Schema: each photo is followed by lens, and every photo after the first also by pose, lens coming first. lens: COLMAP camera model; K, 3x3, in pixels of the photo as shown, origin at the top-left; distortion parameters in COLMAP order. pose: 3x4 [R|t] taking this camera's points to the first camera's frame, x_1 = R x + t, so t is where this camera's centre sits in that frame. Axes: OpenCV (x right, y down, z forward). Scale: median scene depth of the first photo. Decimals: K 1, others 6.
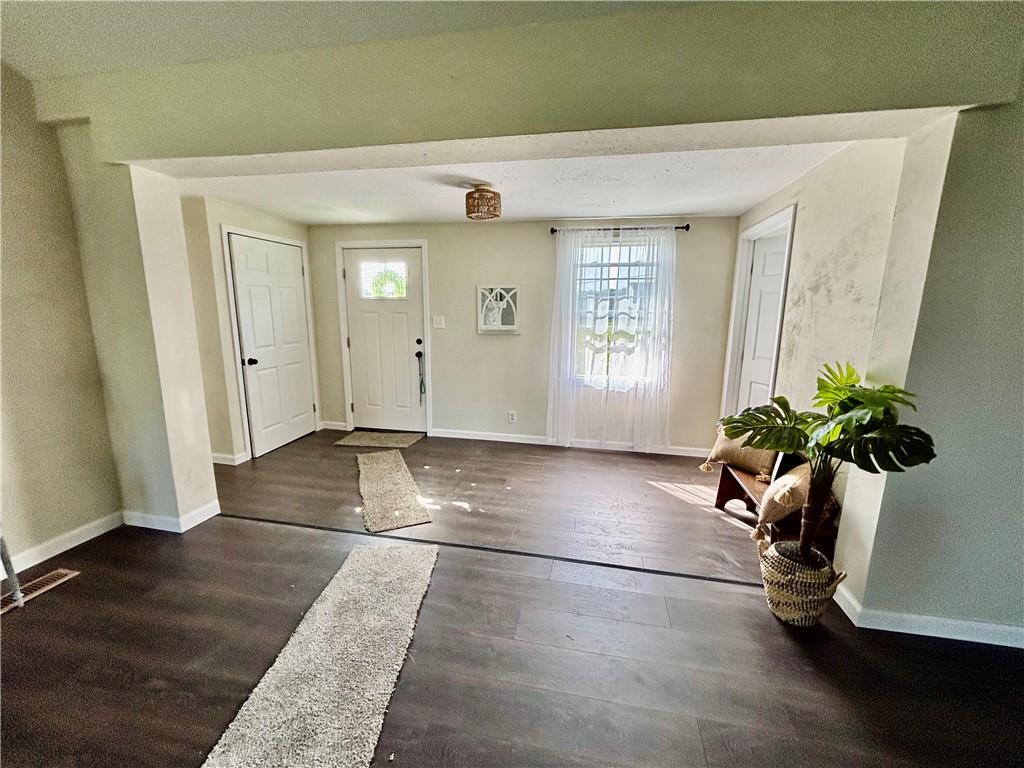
lens RADIAL K [[414.3, 0, 512.0], [0, 414.3, 384.0], [0, 0, 1]] dist [-0.001692, -0.000415]
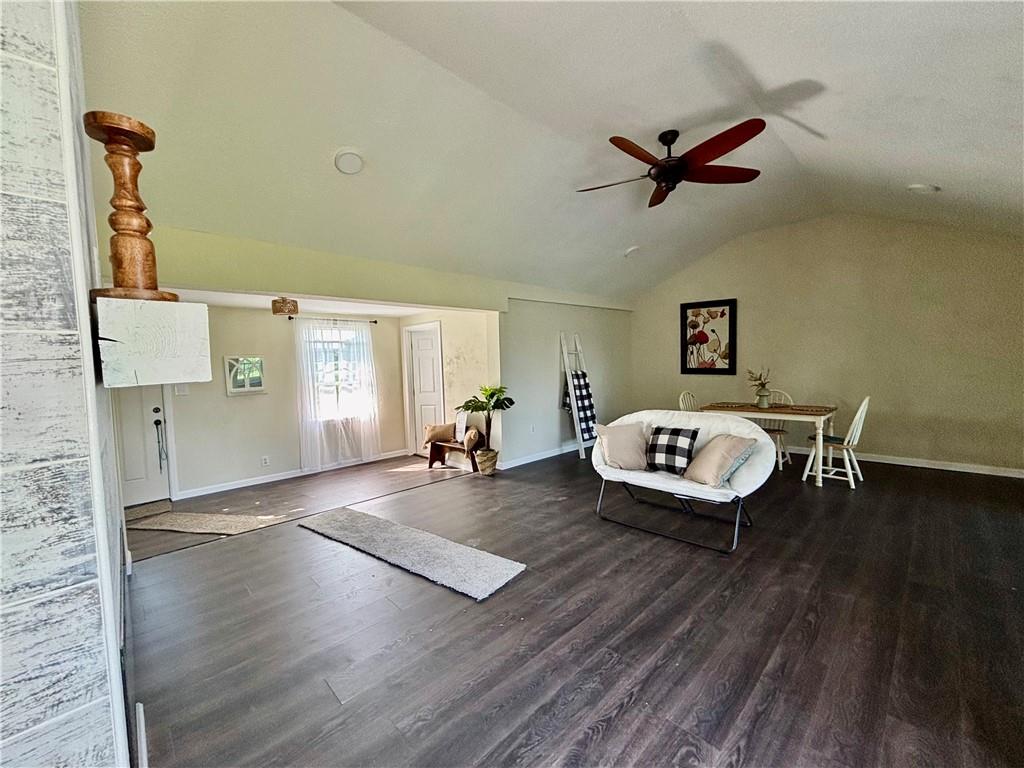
lens RADIAL K [[414.3, 0, 512.0], [0, 414.3, 384.0], [0, 0, 1]] dist [-0.001692, -0.000415]
pose [[0.565679, -0.073500, 0.821344, -0.641565], [0.187561, 0.981382, -0.041356, 0.049027], [-0.803012, 0.177446, 0.568933, -0.361725]]
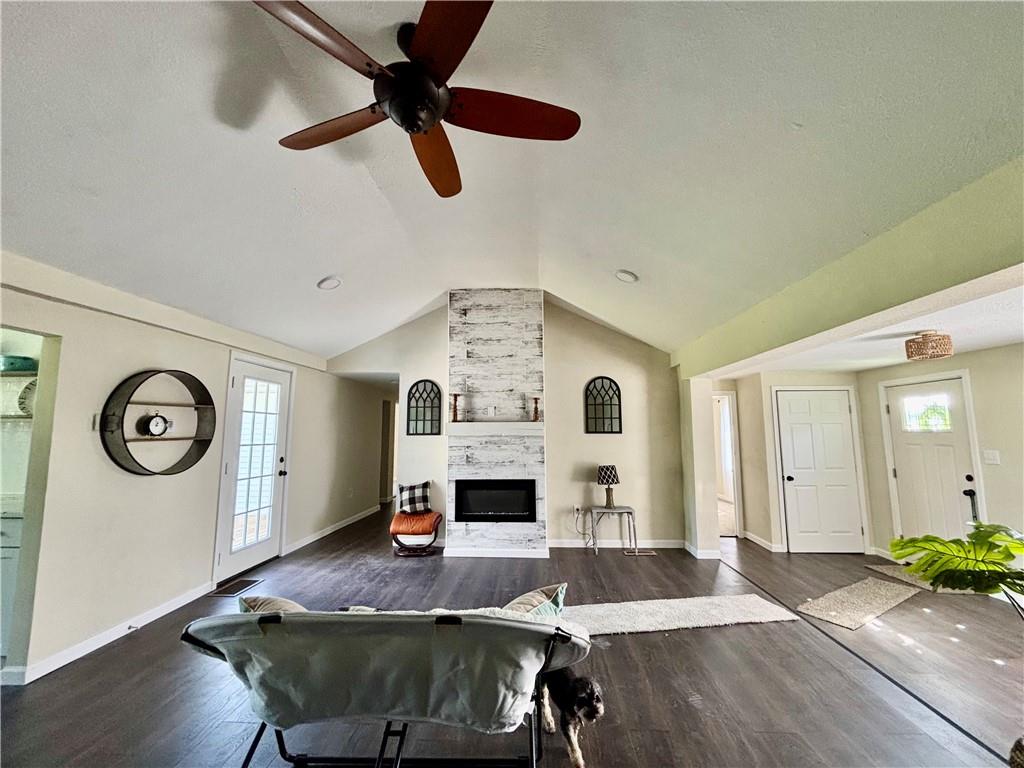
lens RADIAL K [[420.4, 0, 517.7], [0, 420.4, 378.9], [0, 0, 1]] dist [0.000336, -0.000246]
pose [[0.151961, -0.134099, -0.979247, 0.615841], [-0.178594, 0.970720, -0.160646, 0.010397], [0.972117, 0.199300, 0.123562, -0.117321]]
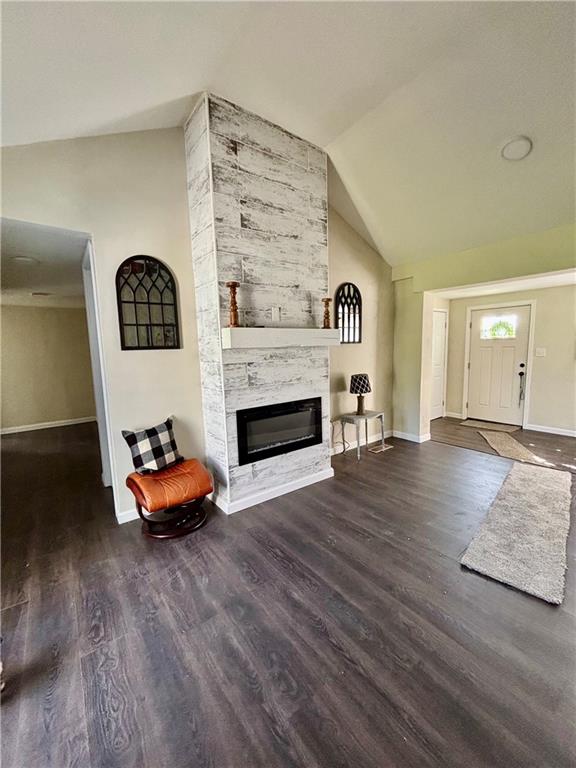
lens RADIAL K [[310.7, 0, 290.3], [0, 310.7, 385.8], [0, 0, 1]] dist [-0.001692, -0.000415]
pose [[0.749455, 0.054650, -0.659796, -0.119839], [-0.089360, 0.995818, -0.019020, 0.079779], [0.655998, 0.073214, 0.751204, -0.475378]]
